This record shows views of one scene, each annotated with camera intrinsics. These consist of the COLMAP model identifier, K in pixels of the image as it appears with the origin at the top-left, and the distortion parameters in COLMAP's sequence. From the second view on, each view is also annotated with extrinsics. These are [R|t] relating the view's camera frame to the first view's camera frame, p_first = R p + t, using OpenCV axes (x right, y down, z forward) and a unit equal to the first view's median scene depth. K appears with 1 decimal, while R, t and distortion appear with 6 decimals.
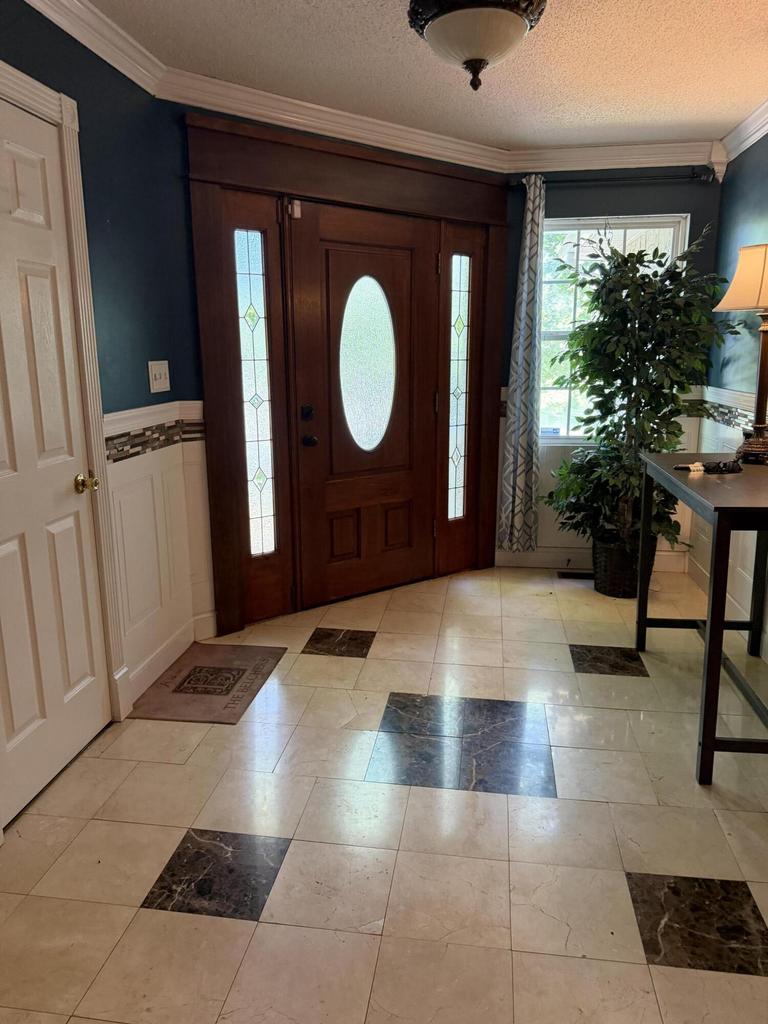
lens RADIAL K [[730.7, 0, 382.8], [0, 730.7, 516.2], [0, 0, 1]] dist [0.035806, -0.031132]
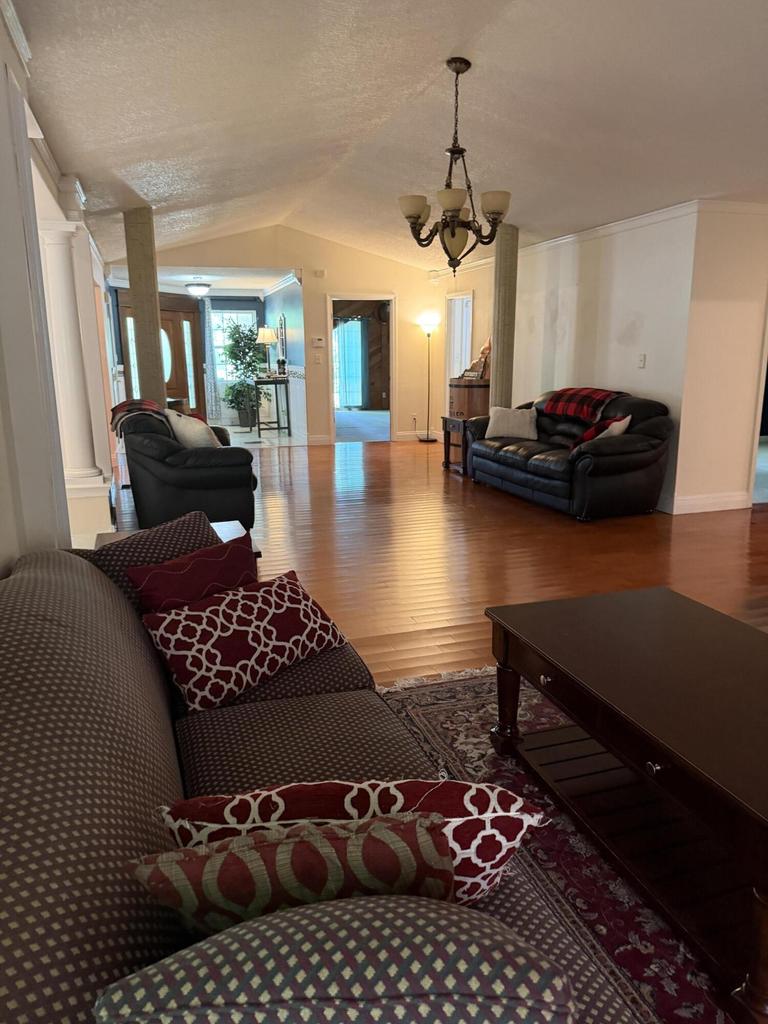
lens RADIAL K [[730.7, 0, 389.6], [0, 730.7, 516.6], [0, 0, 1]] dist [0.035806, -0.031132]
pose [[0.897247, -0.104548, 0.428973, -0.546589], [0.103849, 0.994276, 0.025110, 0.485283], [-0.429143, 0.022019, 0.902968, -2.190299]]
